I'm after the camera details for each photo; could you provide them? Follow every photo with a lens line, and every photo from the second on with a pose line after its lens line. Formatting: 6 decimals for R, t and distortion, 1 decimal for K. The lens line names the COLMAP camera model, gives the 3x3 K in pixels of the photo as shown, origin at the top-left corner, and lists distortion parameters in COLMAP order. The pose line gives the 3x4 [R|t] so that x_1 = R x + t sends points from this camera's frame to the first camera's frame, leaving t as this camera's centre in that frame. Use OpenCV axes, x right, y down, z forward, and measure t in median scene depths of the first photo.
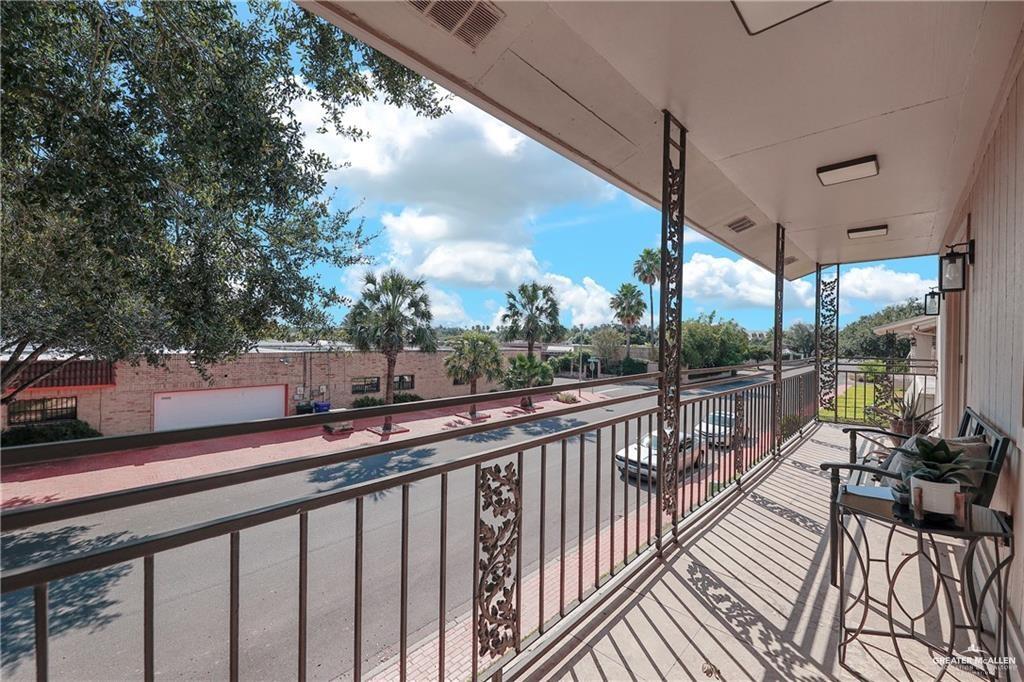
lens RADIAL K [[423.5, 0, 510.9], [0, 423.5, 356.0], [0, 0, 1]] dist [-0.051735, -0.000213]
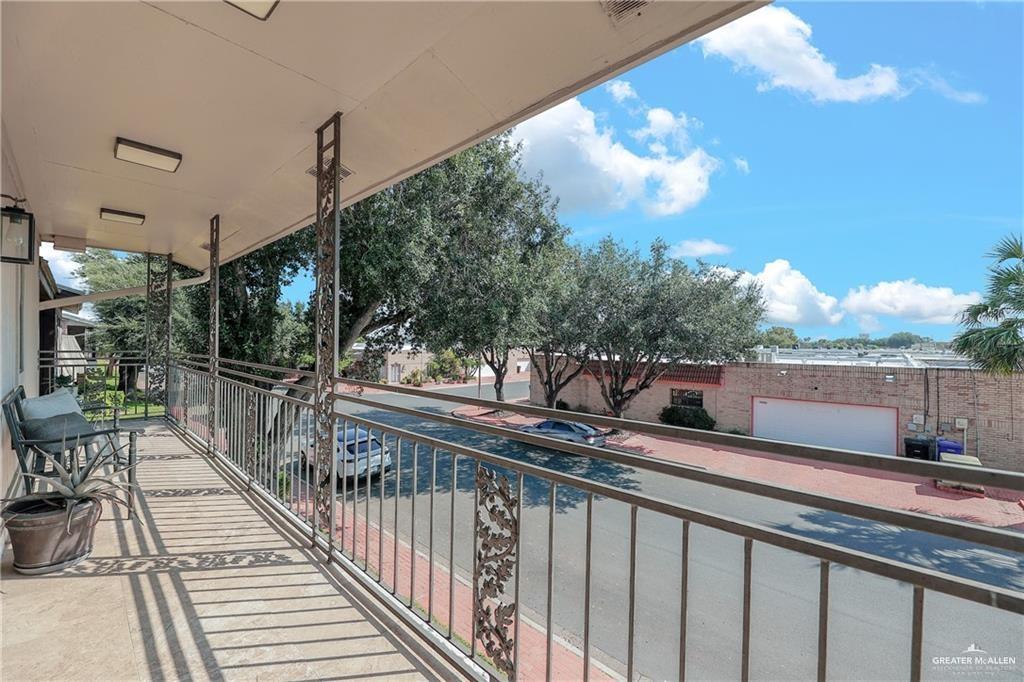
lens RADIAL K [[420.1, 0, 509.1], [0, 420.1, 349.1], [0, 0, 1]] dist [-0.000640, -0.000443]
pose [[-0.011679, 0.006386, -0.999911, 0.418344], [-0.045327, 0.998948, 0.006909, -0.024739], [0.998904, 0.045404, -0.011377, 0.424944]]
